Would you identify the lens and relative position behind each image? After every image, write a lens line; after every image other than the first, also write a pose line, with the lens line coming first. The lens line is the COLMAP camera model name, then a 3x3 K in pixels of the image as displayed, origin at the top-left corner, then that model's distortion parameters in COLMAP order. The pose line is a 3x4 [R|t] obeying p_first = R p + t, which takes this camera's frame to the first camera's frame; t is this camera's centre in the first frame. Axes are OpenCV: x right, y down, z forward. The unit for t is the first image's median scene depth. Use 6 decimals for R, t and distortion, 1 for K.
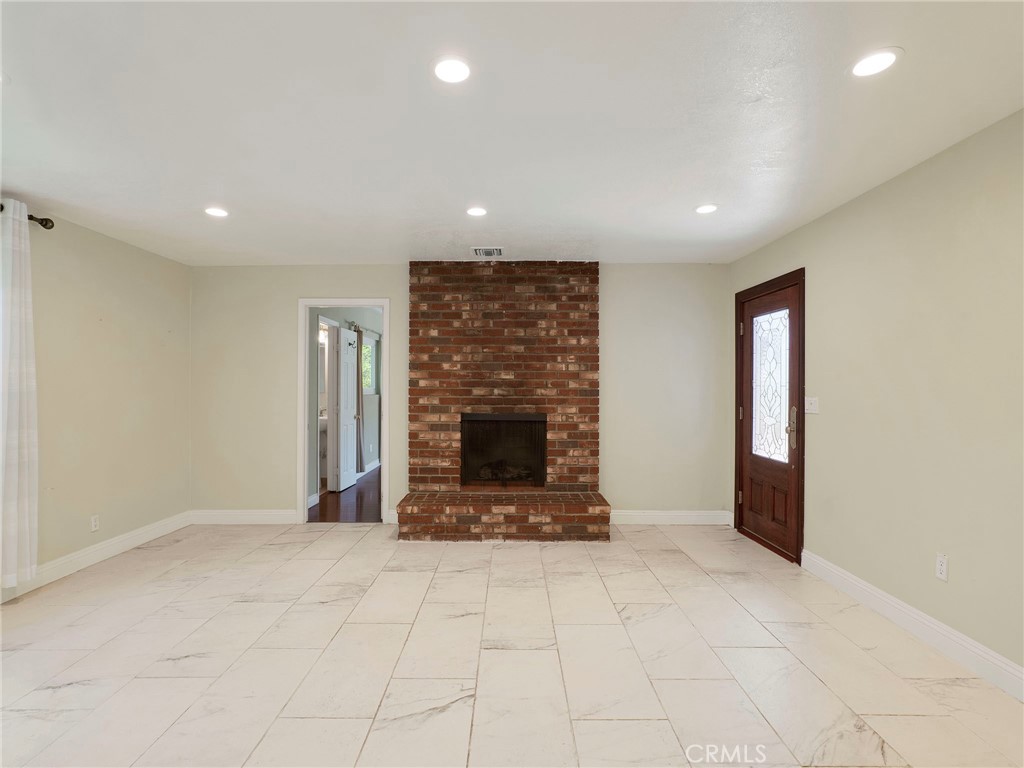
lens RADIAL K [[489.9, 0, 511.2], [0, 489.9, 384.9], [0, 0, 1]] dist [-0.017213, 0.004338]
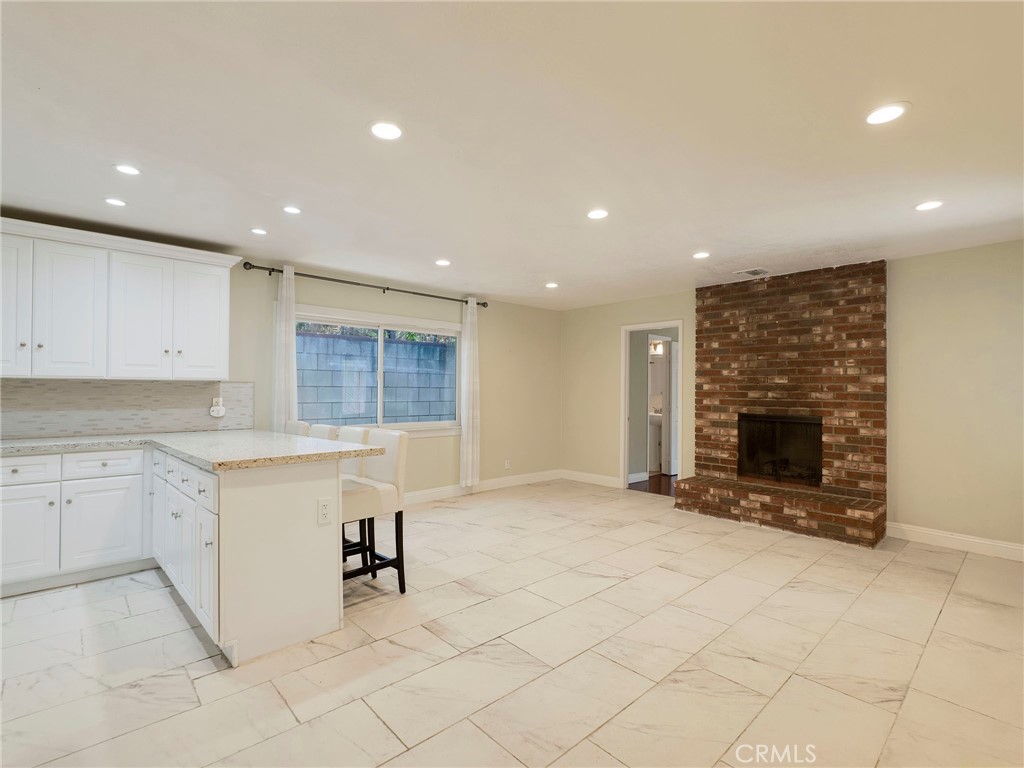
lens RADIAL K [[489.9, 0, 511.2], [0, 489.9, 384.9], [0, 0, 1]] dist [-0.017213, 0.004338]
pose [[0.677937, -0.002667, -0.735115, 0.382010], [-0.003623, 0.999969, -0.006969, 0.001448], [0.735111, 0.007388, 0.677907, -0.175781]]
